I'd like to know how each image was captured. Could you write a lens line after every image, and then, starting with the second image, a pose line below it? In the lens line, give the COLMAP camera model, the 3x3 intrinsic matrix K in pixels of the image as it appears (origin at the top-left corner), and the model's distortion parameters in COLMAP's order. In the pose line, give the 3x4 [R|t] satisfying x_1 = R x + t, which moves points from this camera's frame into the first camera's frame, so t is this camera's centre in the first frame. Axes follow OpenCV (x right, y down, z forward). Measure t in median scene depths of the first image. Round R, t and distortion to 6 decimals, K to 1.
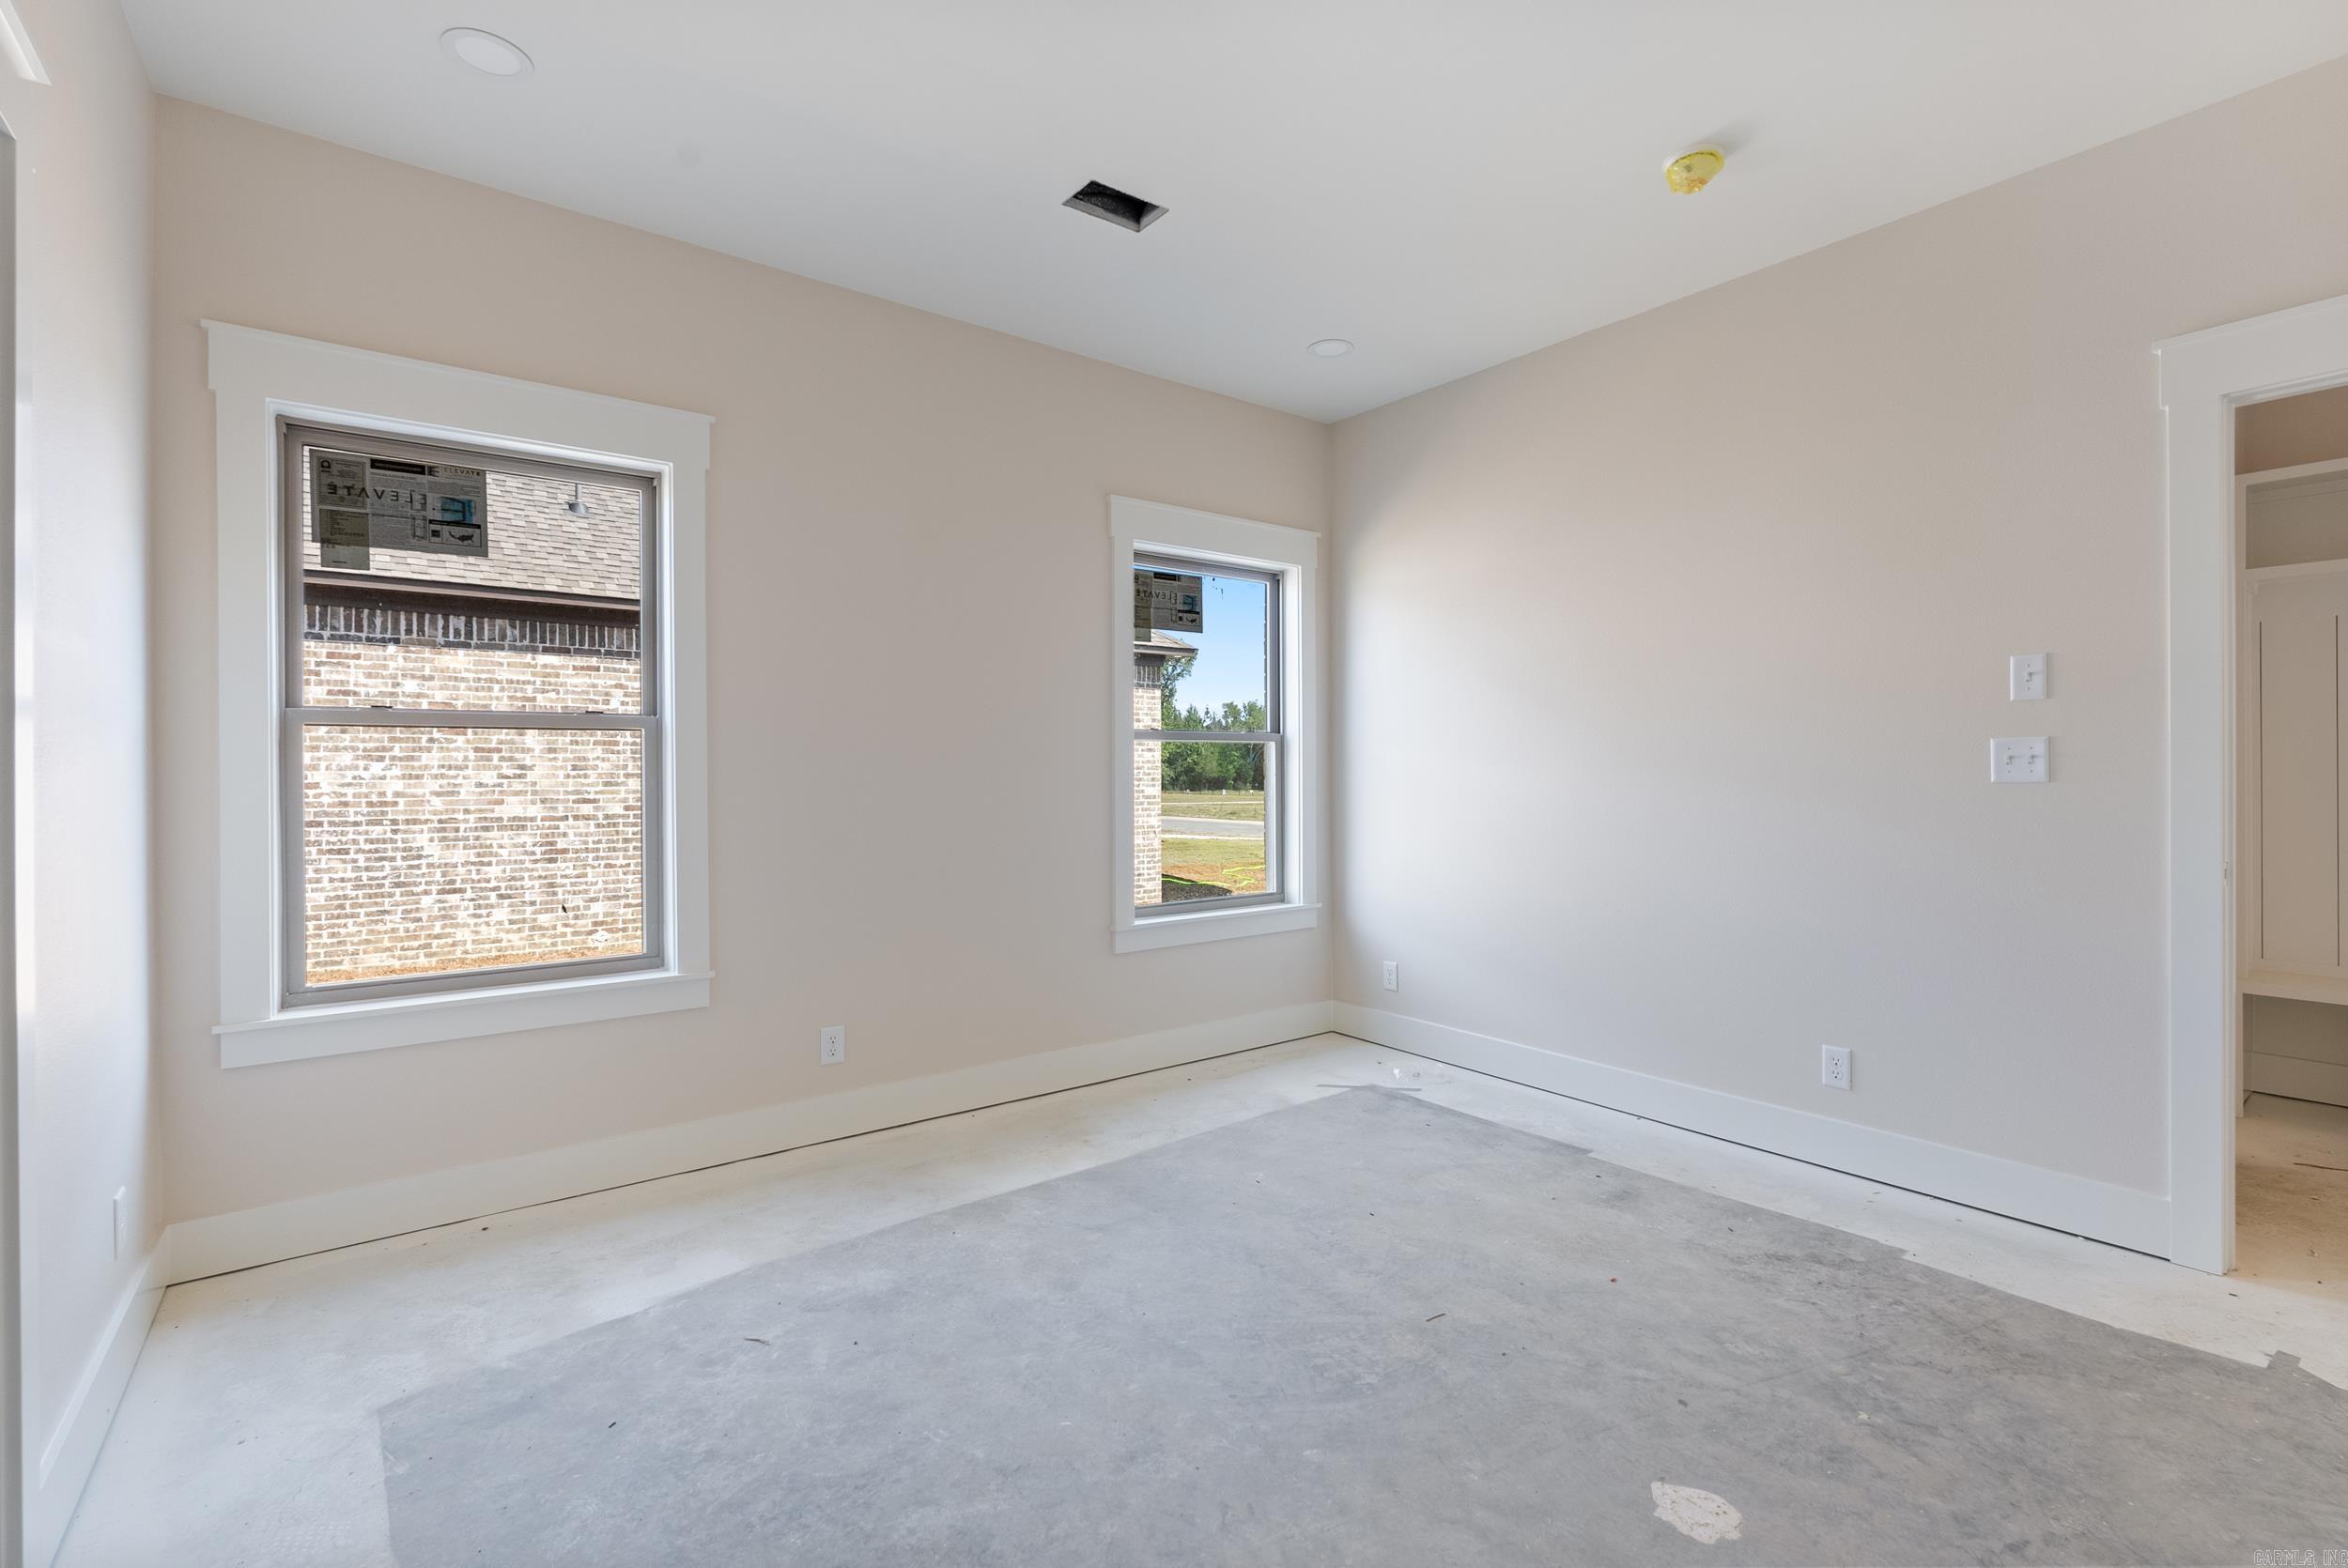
lens RADIAL K [[1043.4, 0, 1172.8], [0, 1043.4, 787.3], [0, 0, 1]] dist [-0.005672, 0.000240]
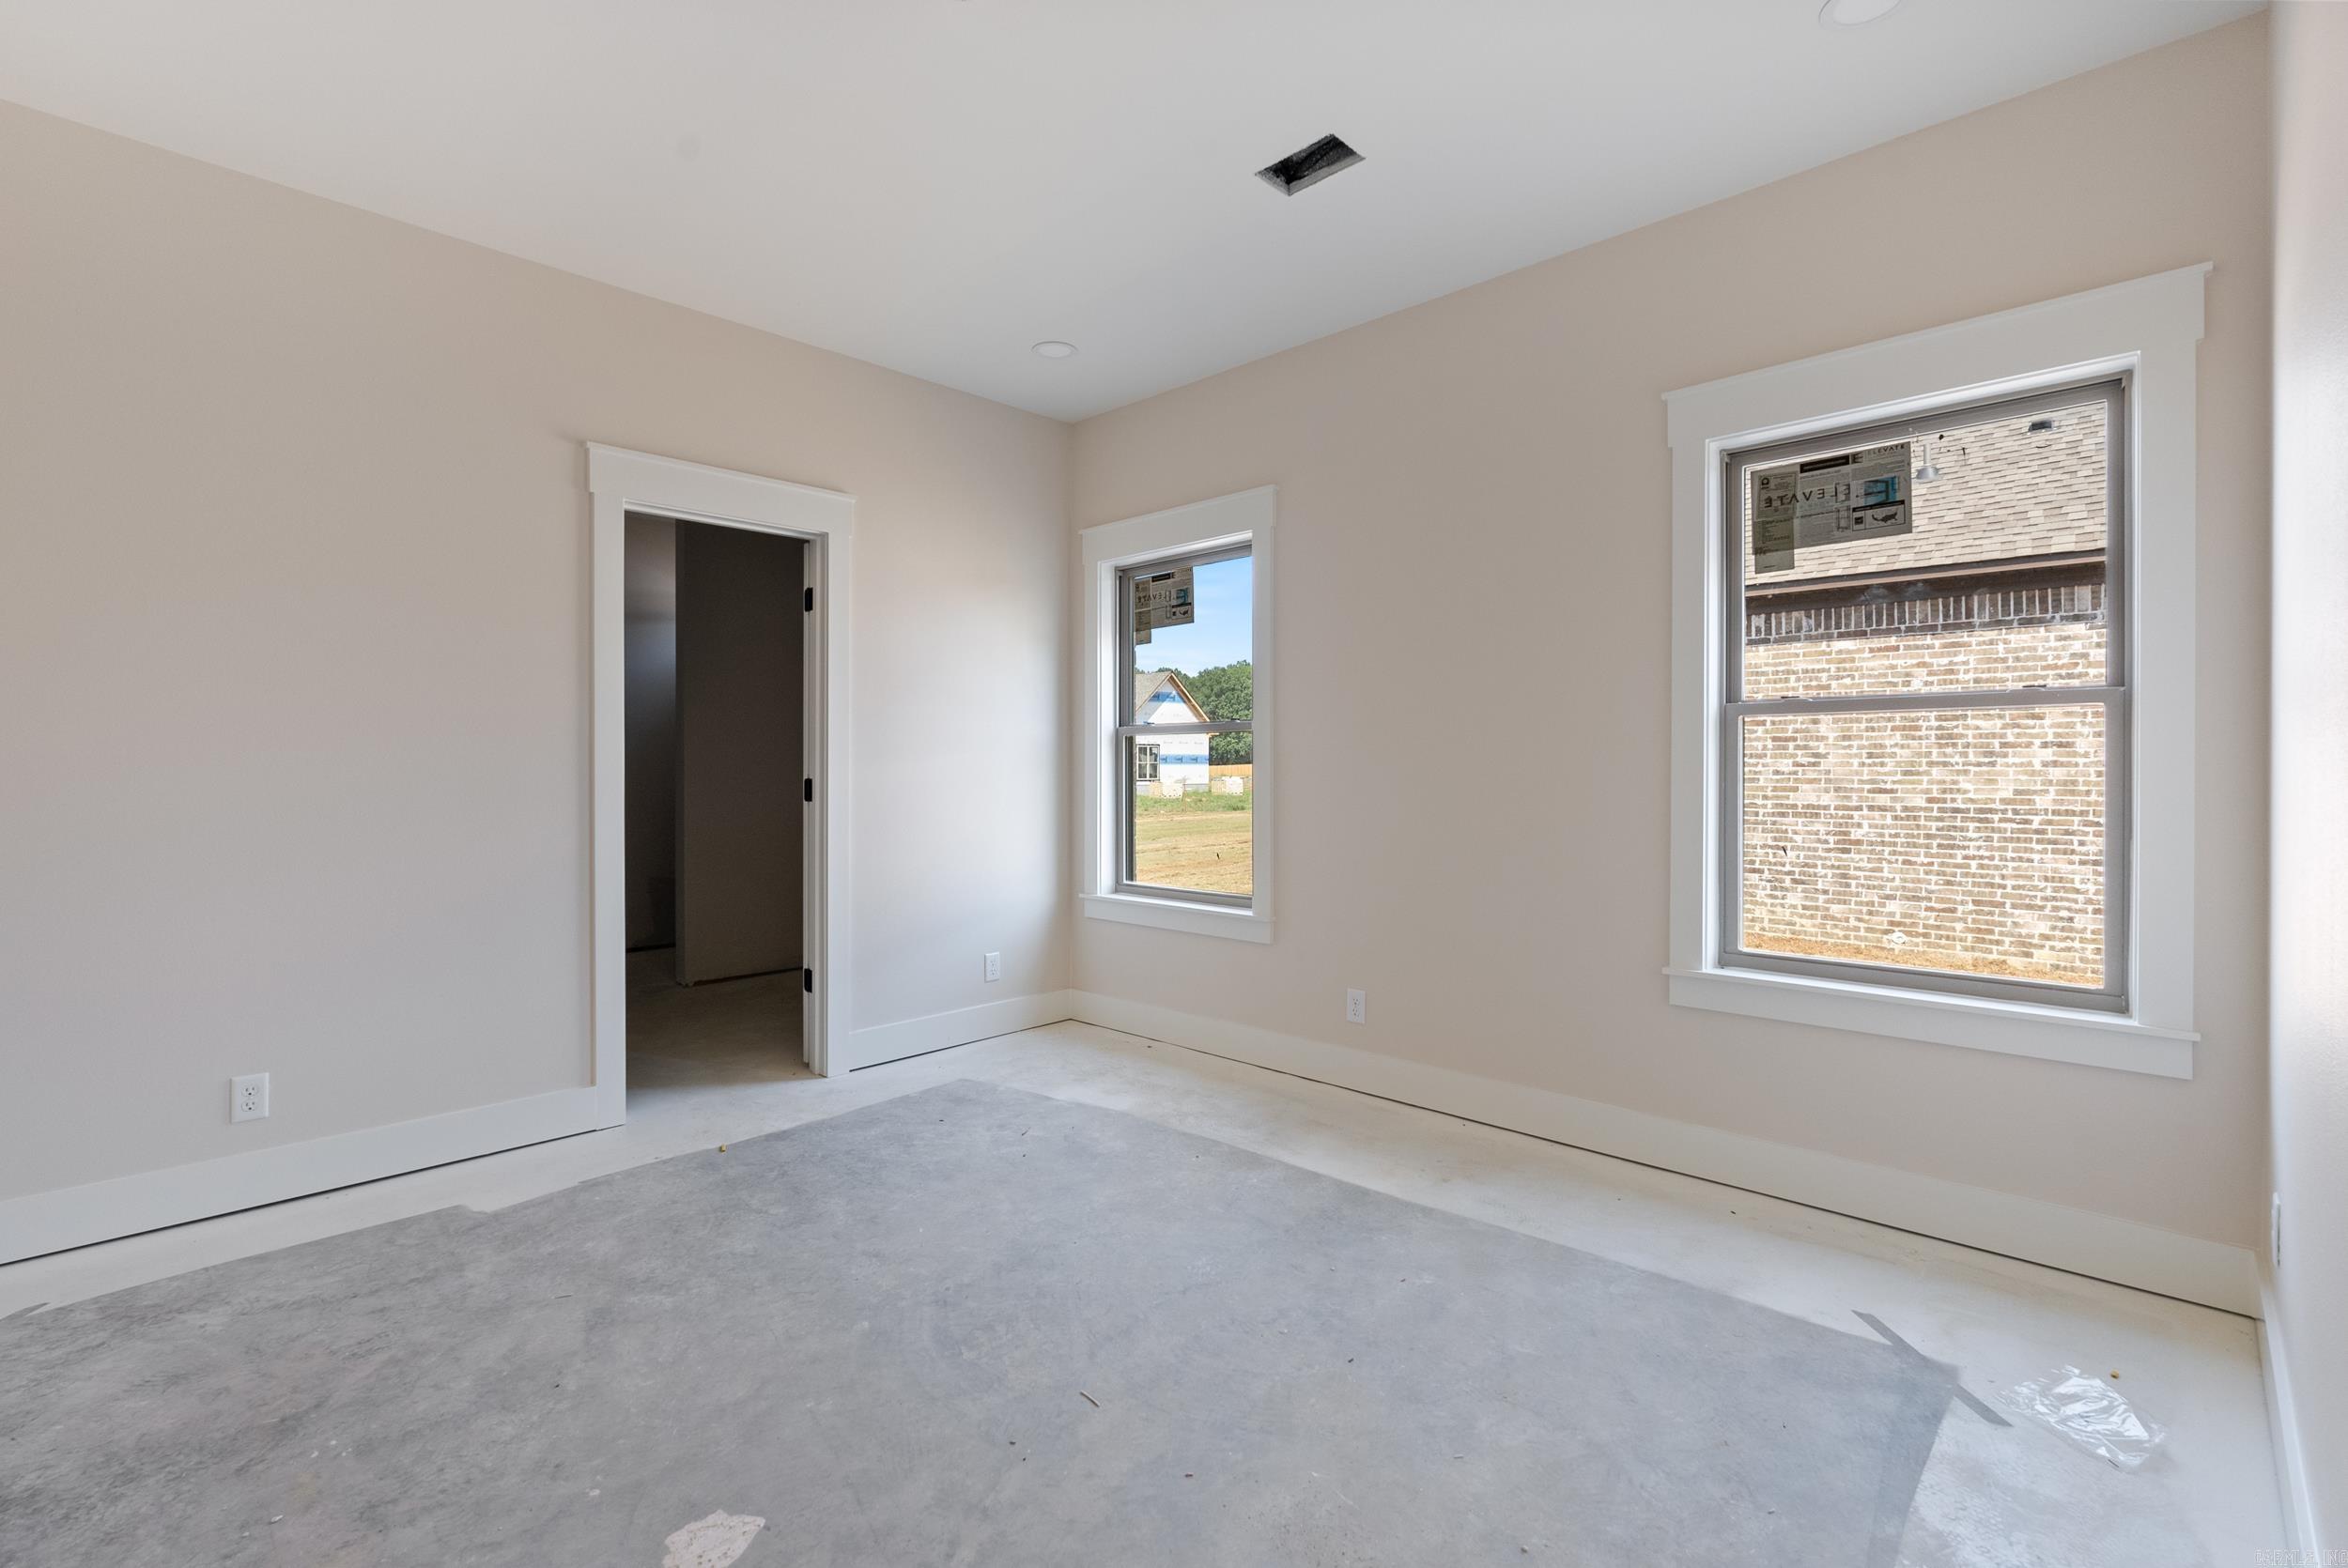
lens RADIAL K [[1043.4, 0, 1172.8], [0, 1043.4, 787.3], [0, 0, 1]] dist [-0.005672, 0.000240]
pose [[0.149752, 0.023984, -0.988433, 0.275399], [-0.011619, 0.999679, 0.022496, -0.003881], [0.988655, 0.008116, 0.149983, 0.234336]]
